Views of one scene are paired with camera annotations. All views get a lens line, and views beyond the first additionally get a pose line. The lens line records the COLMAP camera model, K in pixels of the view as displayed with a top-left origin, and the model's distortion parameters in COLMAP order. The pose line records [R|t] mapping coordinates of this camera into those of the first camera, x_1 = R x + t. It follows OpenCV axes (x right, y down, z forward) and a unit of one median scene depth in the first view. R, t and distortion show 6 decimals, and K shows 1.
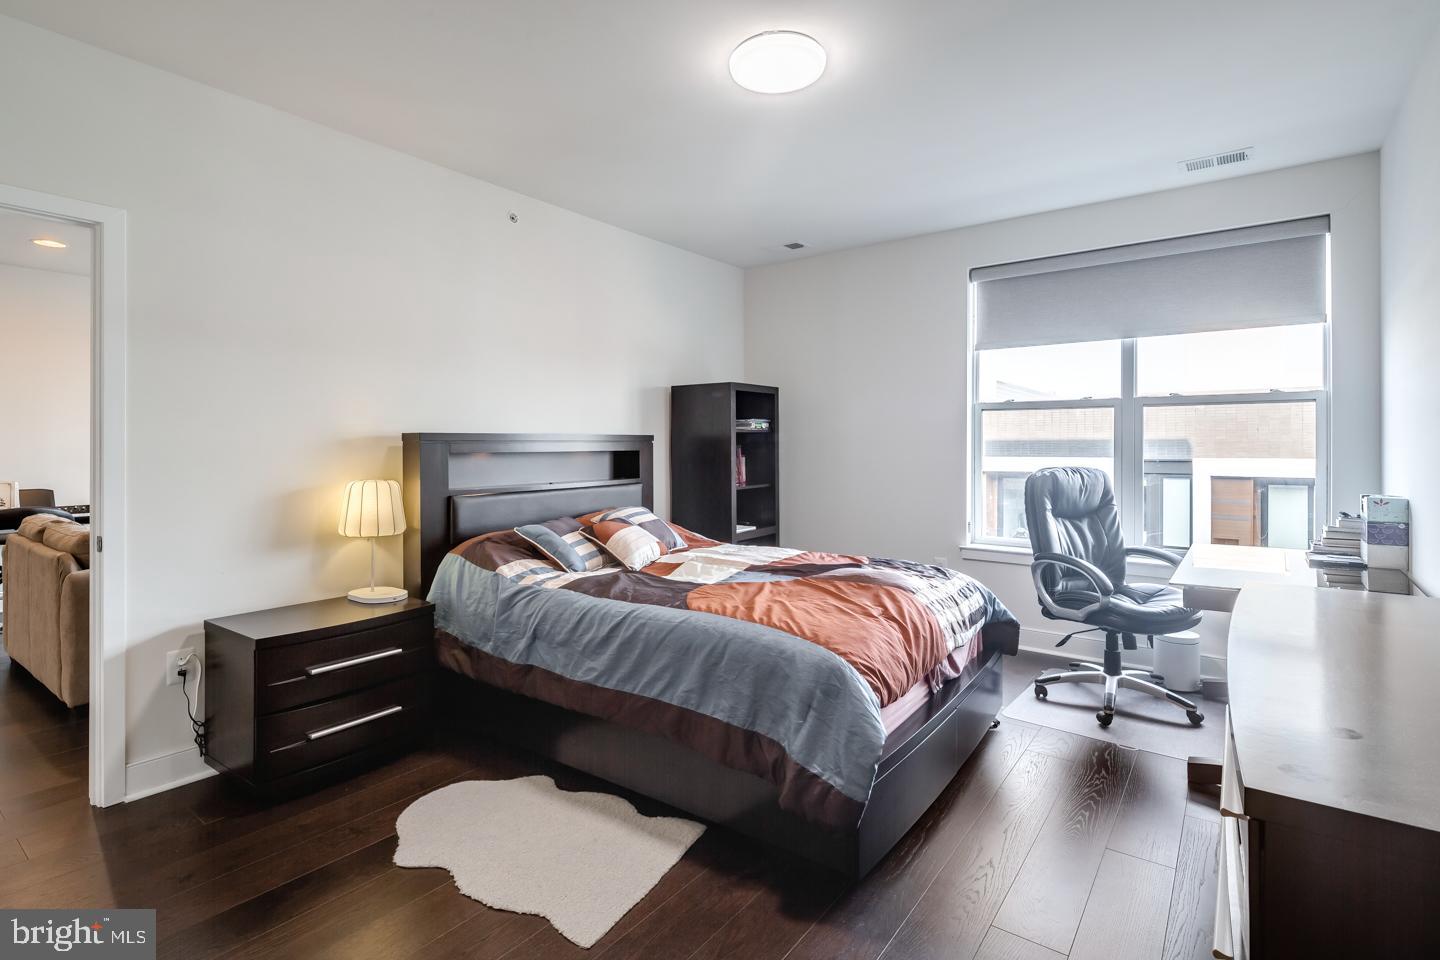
lens RADIAL K [[701.6, 0, 715.8], [0, 701.6, 455.1], [0, 0, 1]] dist [0.001319, -0.000383]
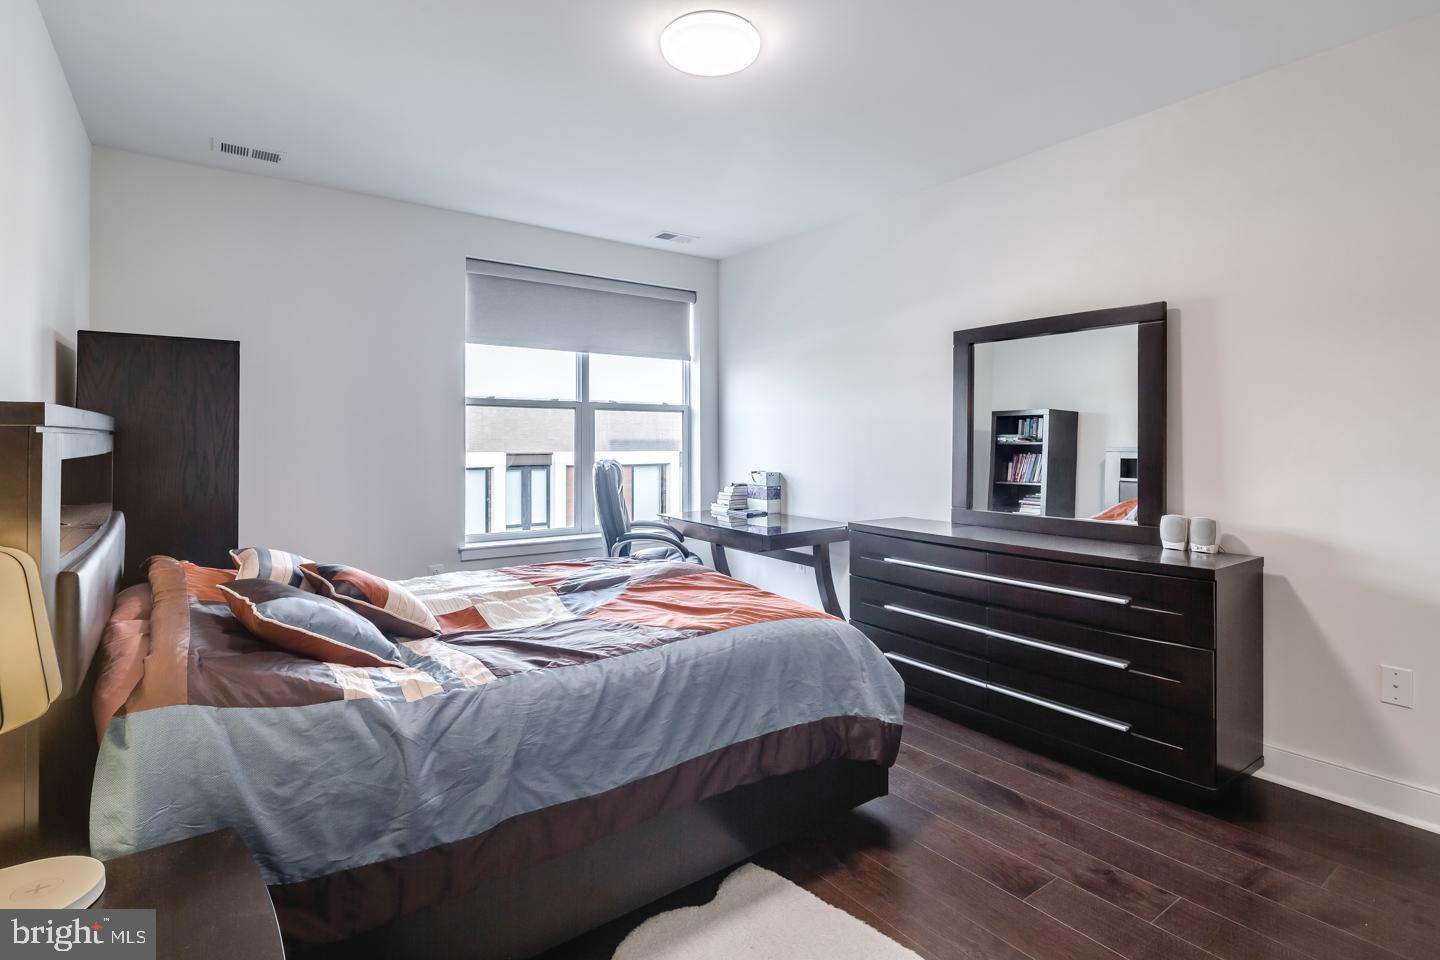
lens RADIAL K [[719.8, 0, 719.5], [0, 719.8, 432.0], [0, 0, 1]] dist [0.032612, -0.000108]
pose [[0.269824, 0.012744, 0.962825, -0.595827], [0.007765, 0.999851, -0.015410, -0.010046], [-0.962878, 0.011634, 0.269685, 0.491809]]
